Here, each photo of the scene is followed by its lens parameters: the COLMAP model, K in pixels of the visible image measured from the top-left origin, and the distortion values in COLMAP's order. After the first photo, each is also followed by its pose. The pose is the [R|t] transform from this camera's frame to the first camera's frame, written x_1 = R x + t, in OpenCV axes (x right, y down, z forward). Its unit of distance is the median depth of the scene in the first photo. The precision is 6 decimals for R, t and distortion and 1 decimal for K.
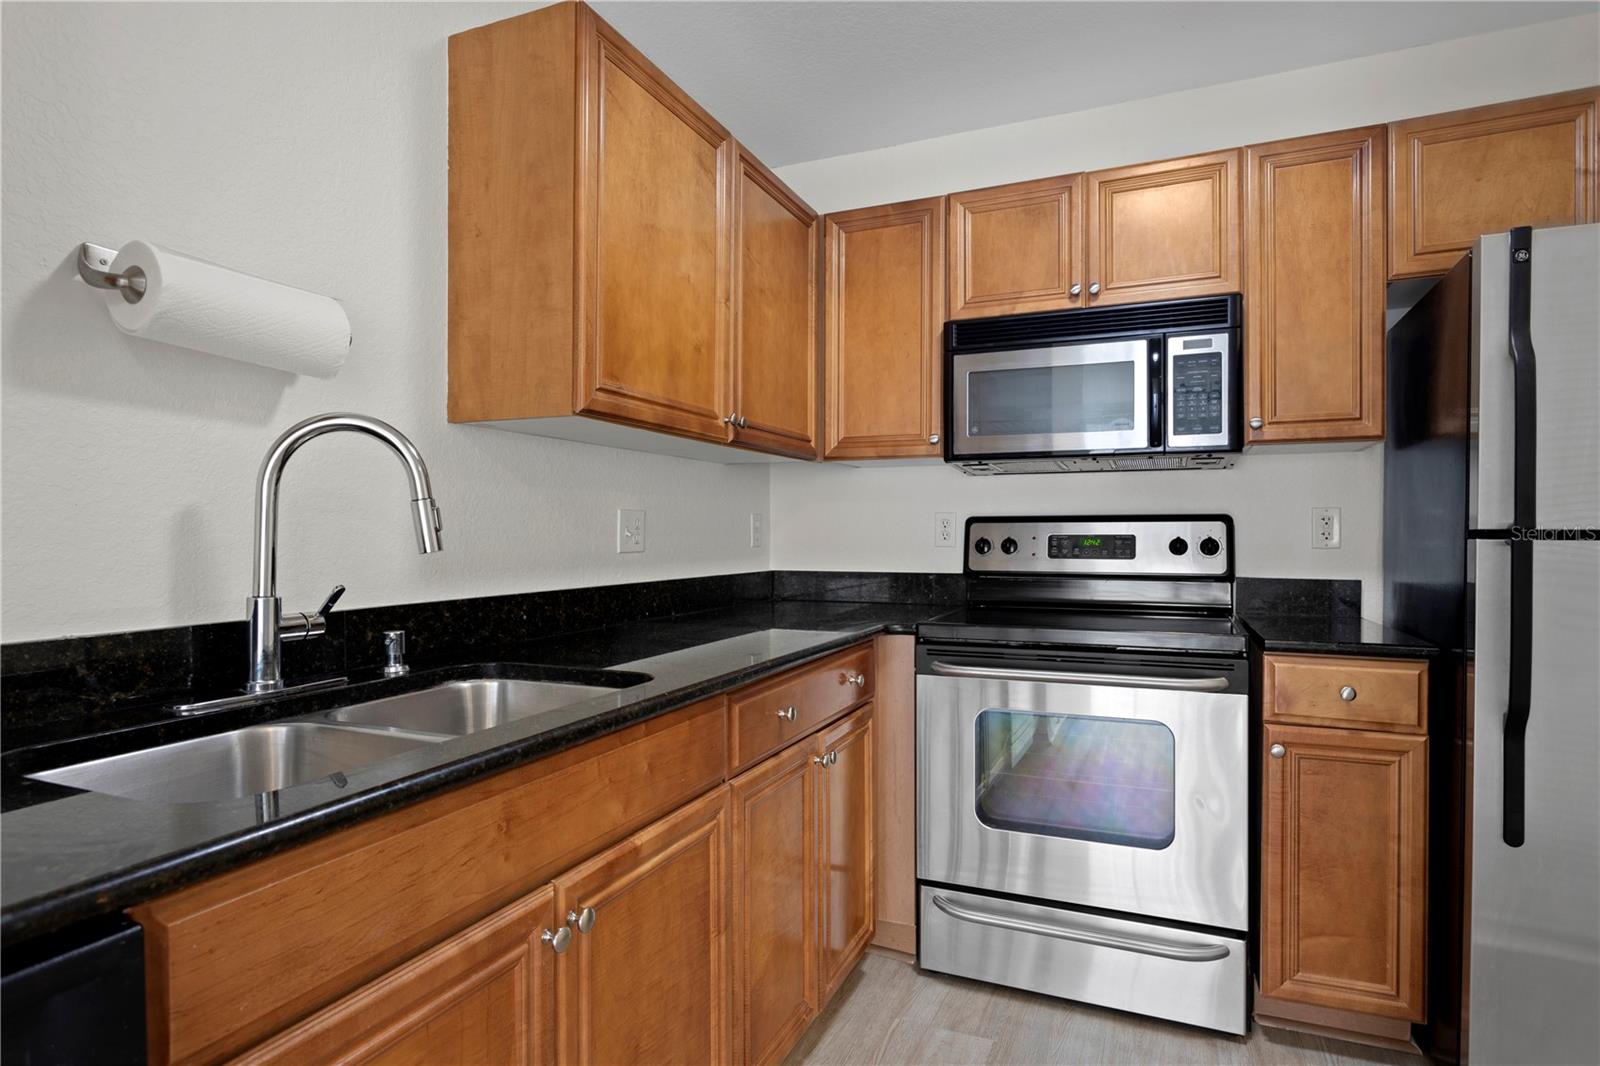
lens RADIAL K [[851.2, 0, 798.4], [0, 851.2, 539.3], [0, 0, 1]] dist [-0.007882, 0.007333]
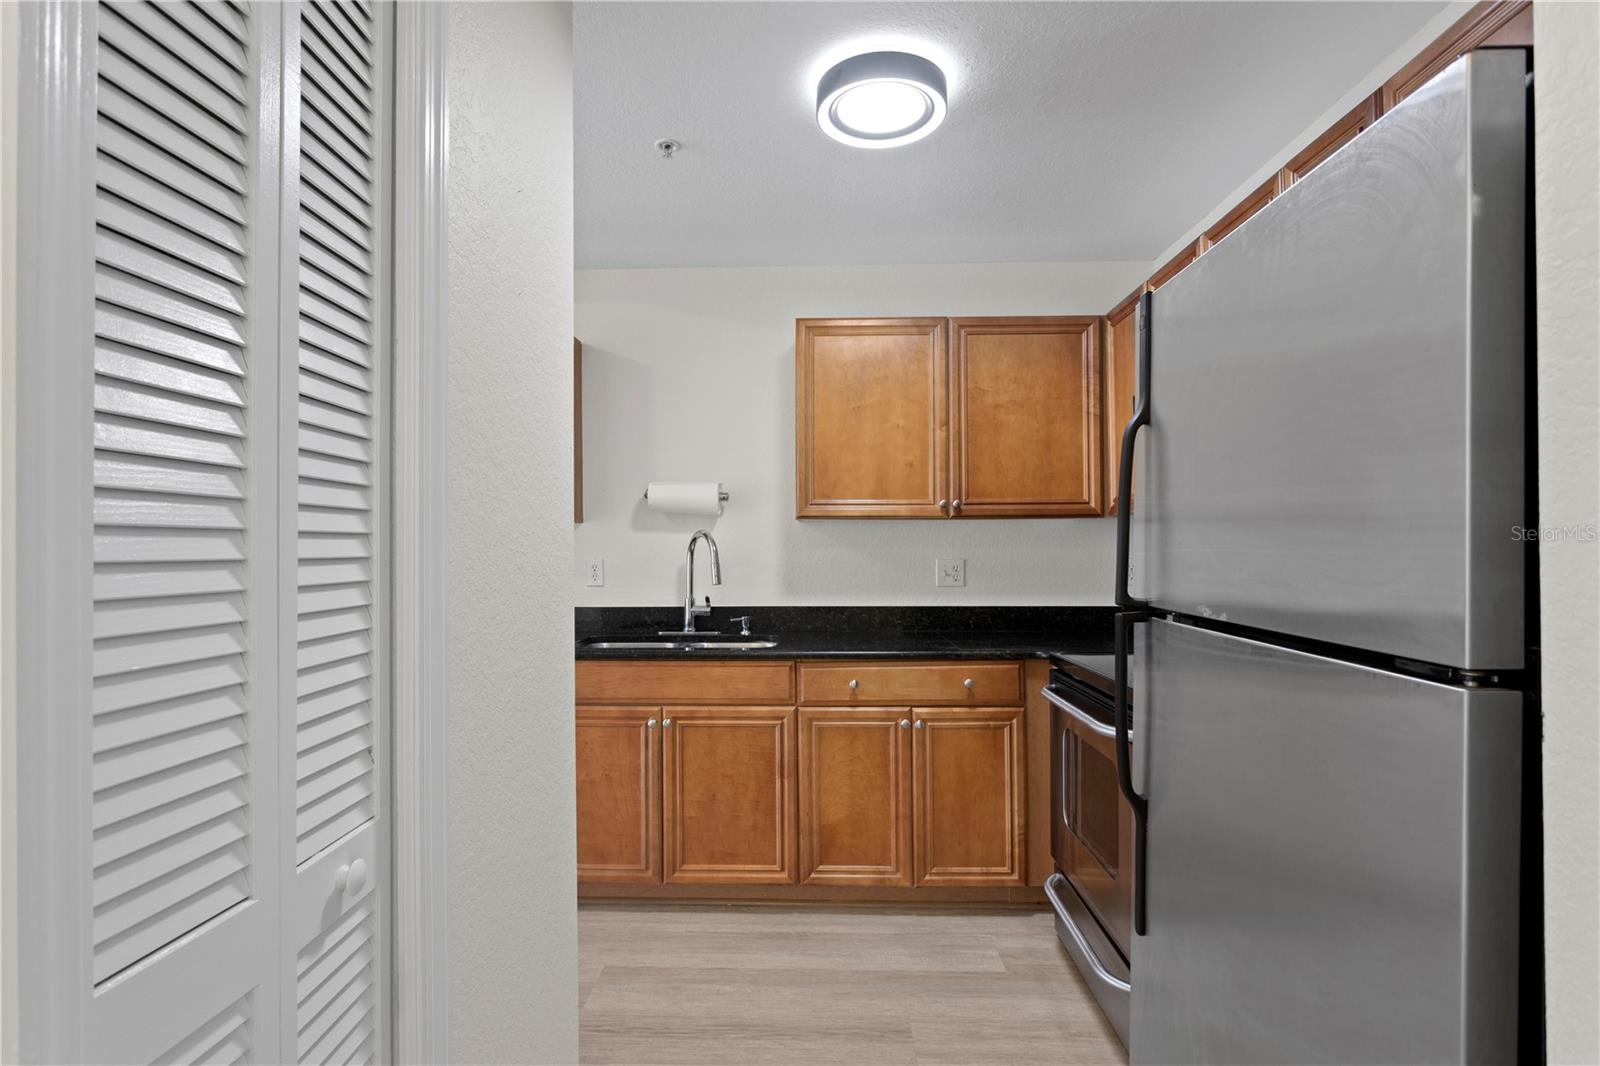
lens RADIAL K [[797.9, 0, 801.0], [0, 797.9, 535.4], [0, 0, 1]] dist [-0.013881, 0.008805]
pose [[0.363162, -0.015135, -0.931603, 1.188756], [-0.003396, 0.999840, -0.017567, -0.057496], [0.931720, 0.009544, 0.363052, 0.240434]]
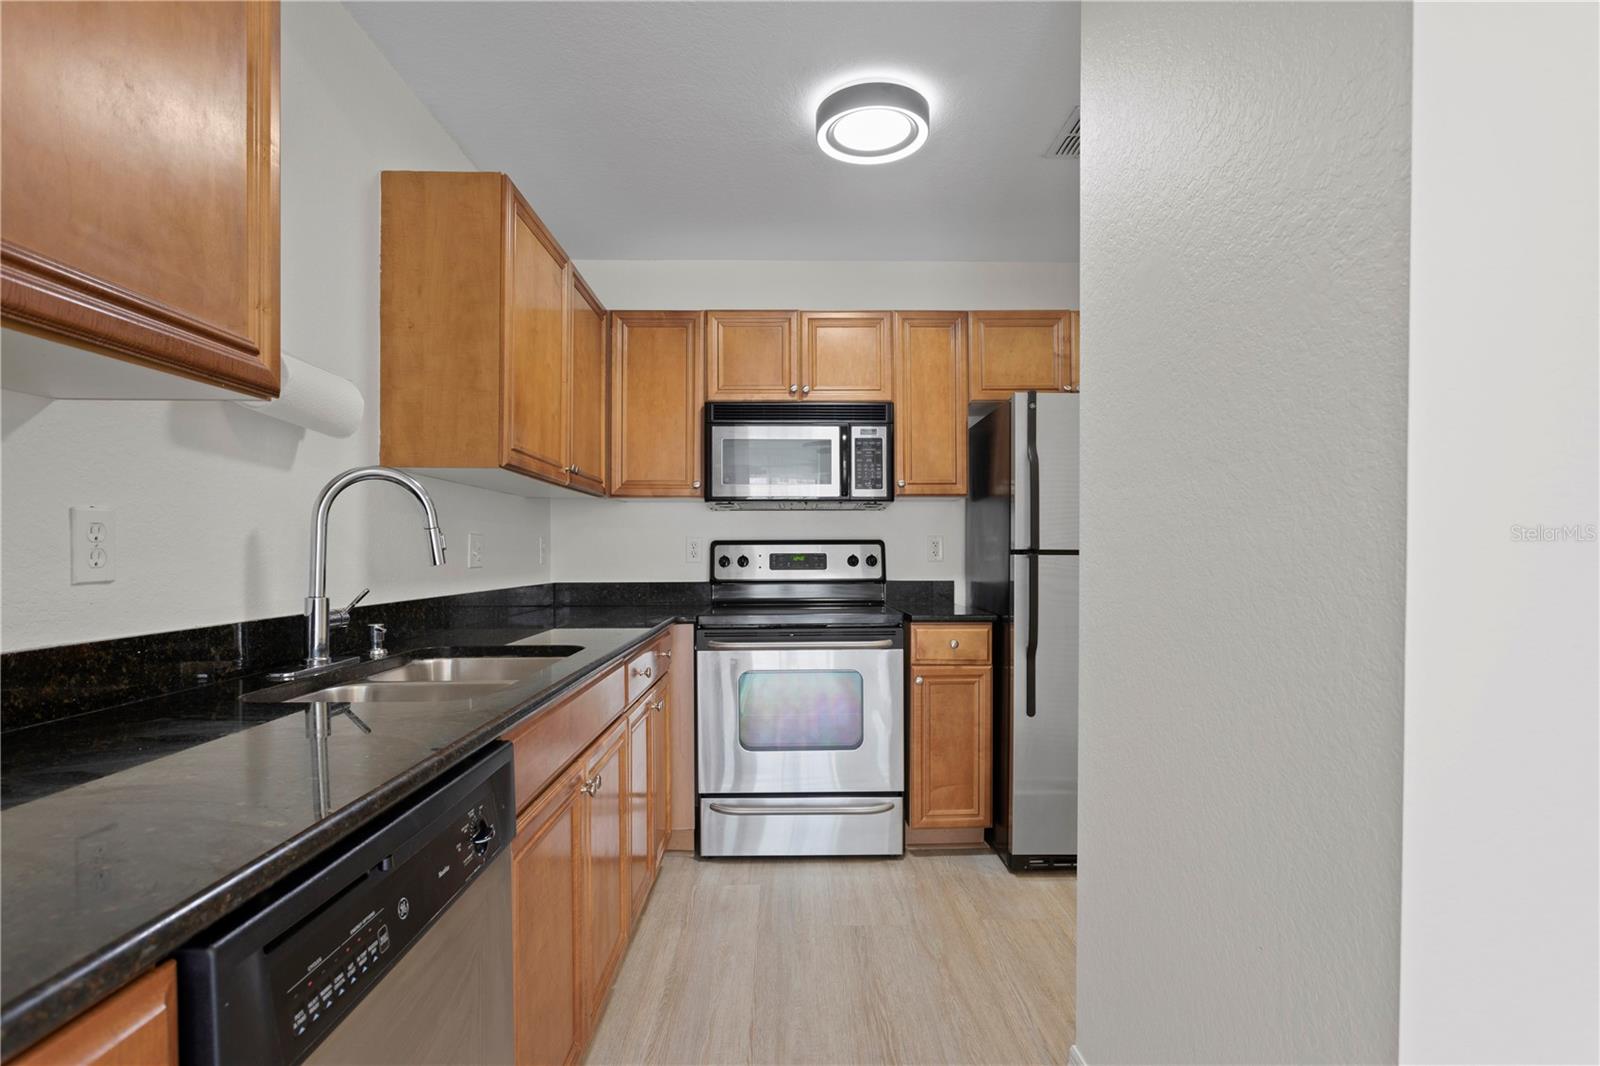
lens RADIAL K [[797.9, 0, 795.9], [0, 797.9, 557.8], [0, 0, 1]] dist [-0.013881, 0.008805]
pose [[0.911218, -0.004259, 0.411903, -0.279020], [0.005572, 0.999983, -0.001985, 0.006246], [-0.411887, 0.004104, 0.911226, -0.307917]]
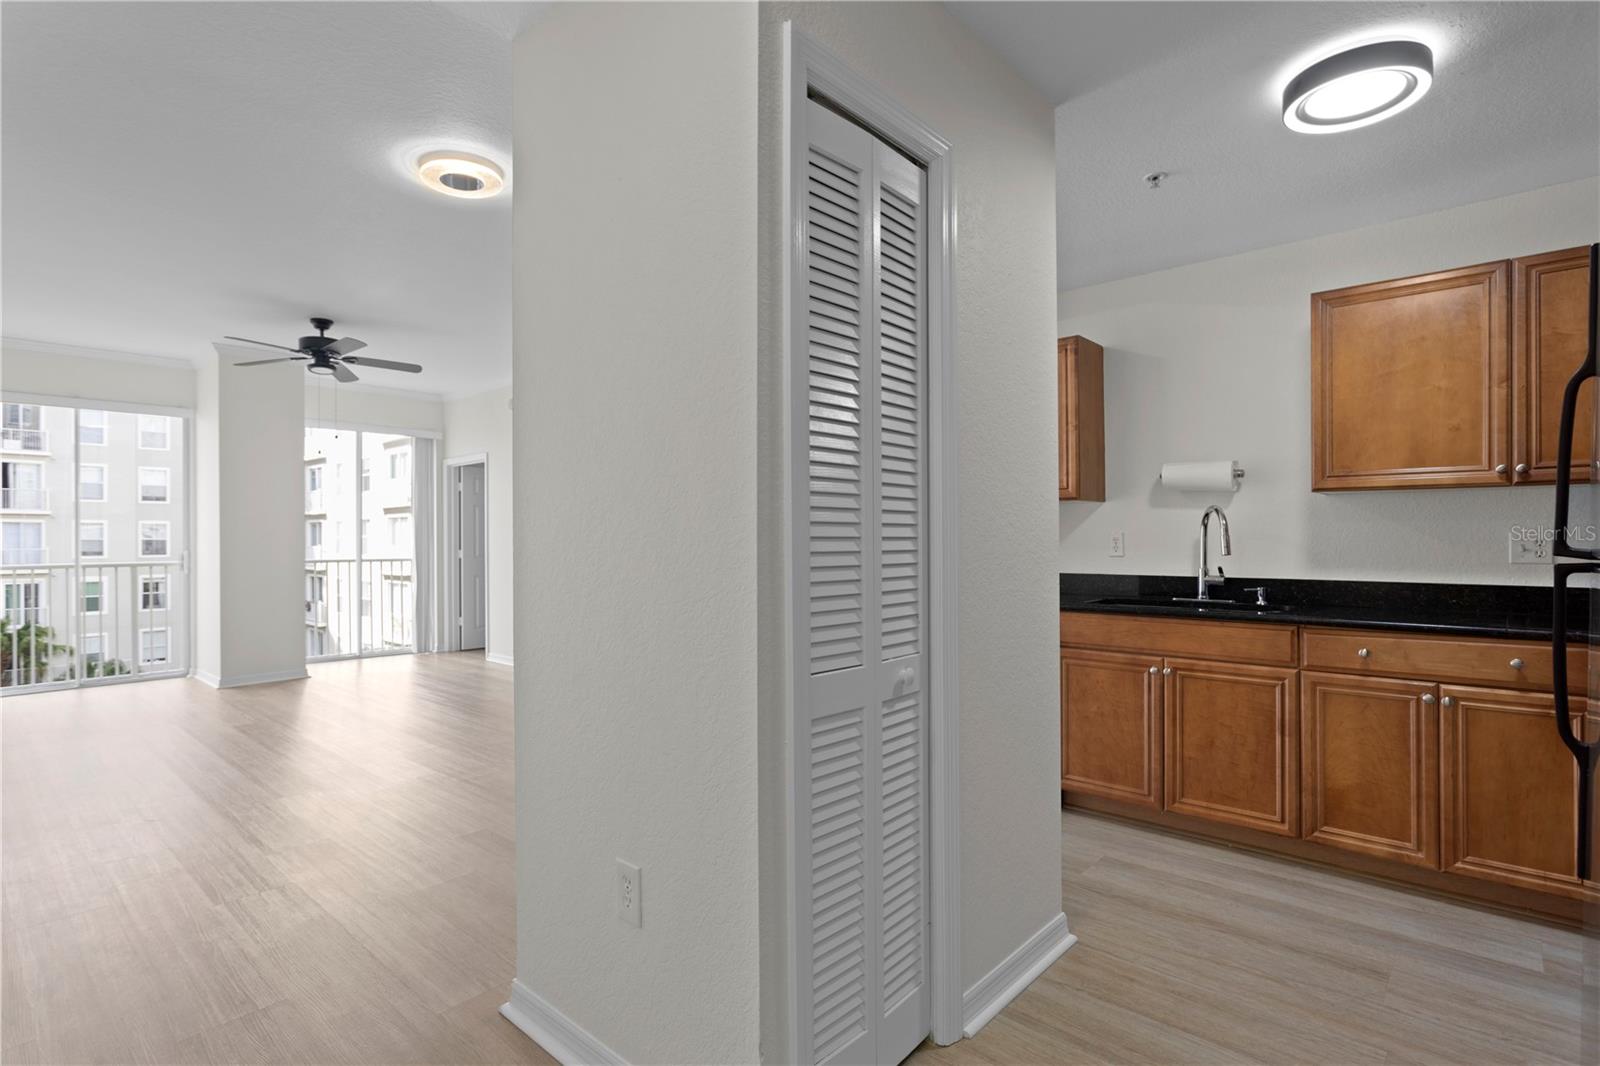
lens RADIAL K [[797.9, 0, 801.1], [0, 797.9, 538.2], [0, 0, 1]] dist [-0.013881, 0.008805]
pose [[-0.318305, -0.000547, -0.947988, 1.536267], [-0.006246, 0.999979, 0.001521, -0.022164], [0.947968, 0.006405, -0.318302, 0.334867]]
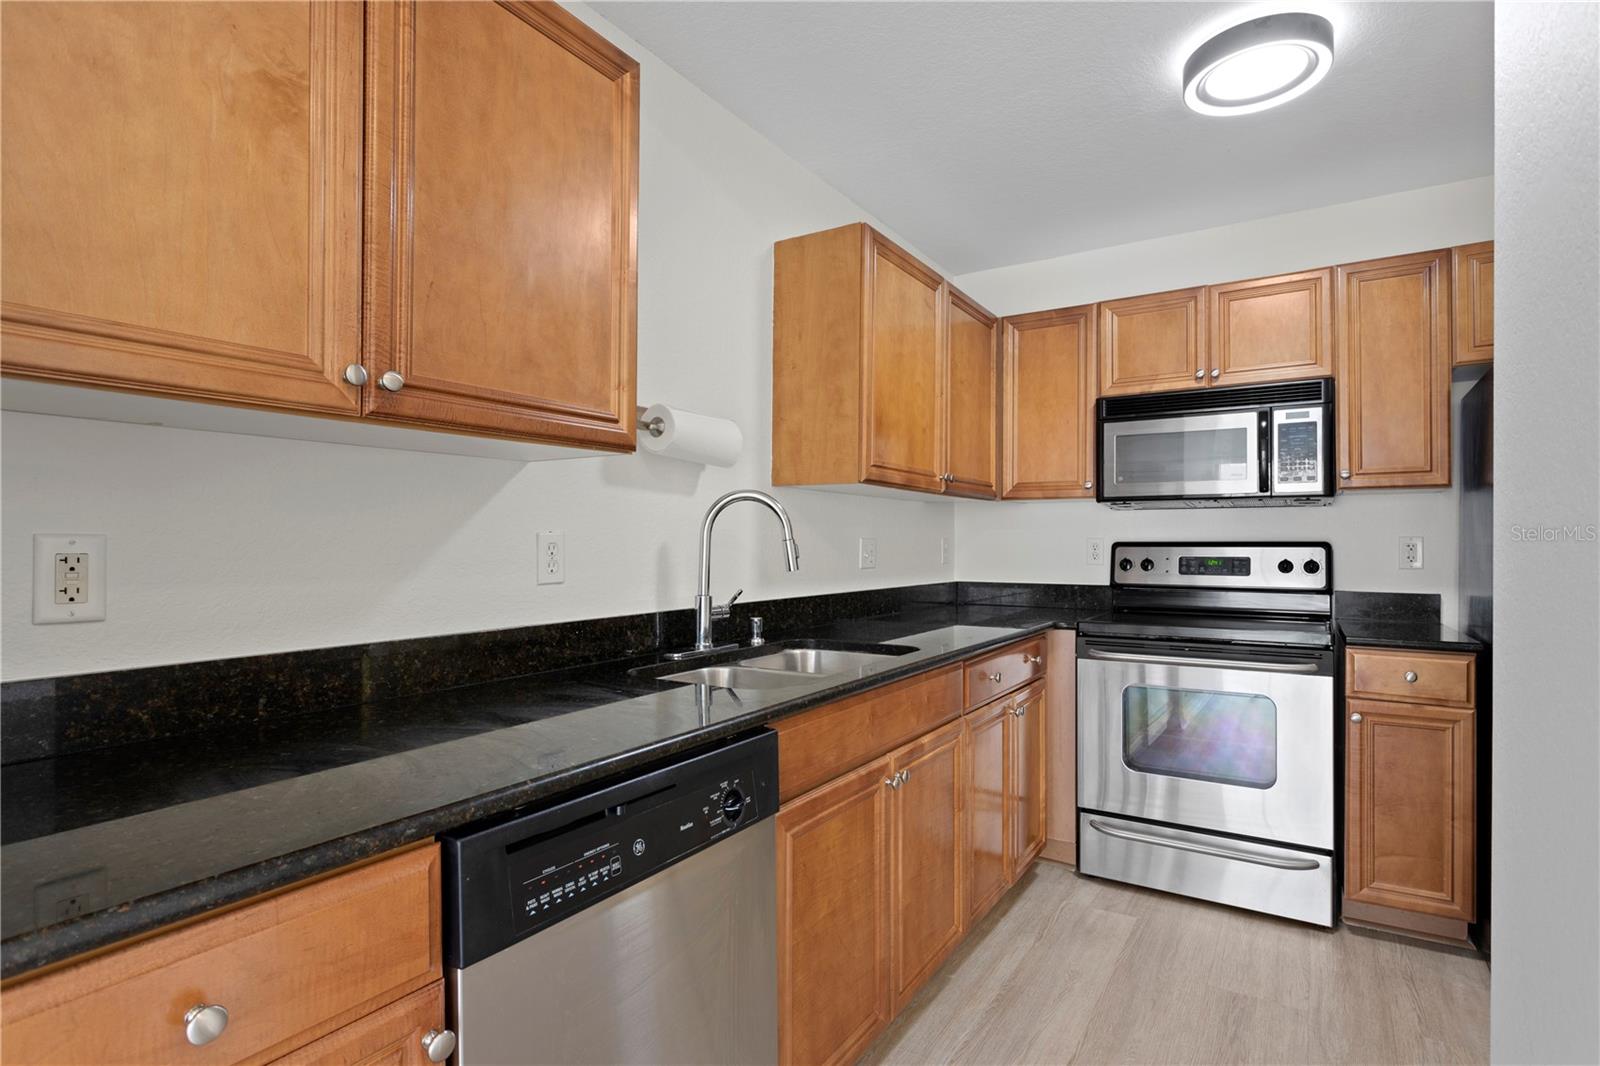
lens RADIAL K [[797.9, 0, 802.5], [0, 797.9, 540.7], [0, 0, 1]] dist [-0.013881, 0.008805]
pose [[0.987206, 0.001717, -0.159441, -0.101819], [-0.003561, 0.999930, -0.011281, -0.017343], [0.159411, 0.011704, 0.987143, -0.368964]]
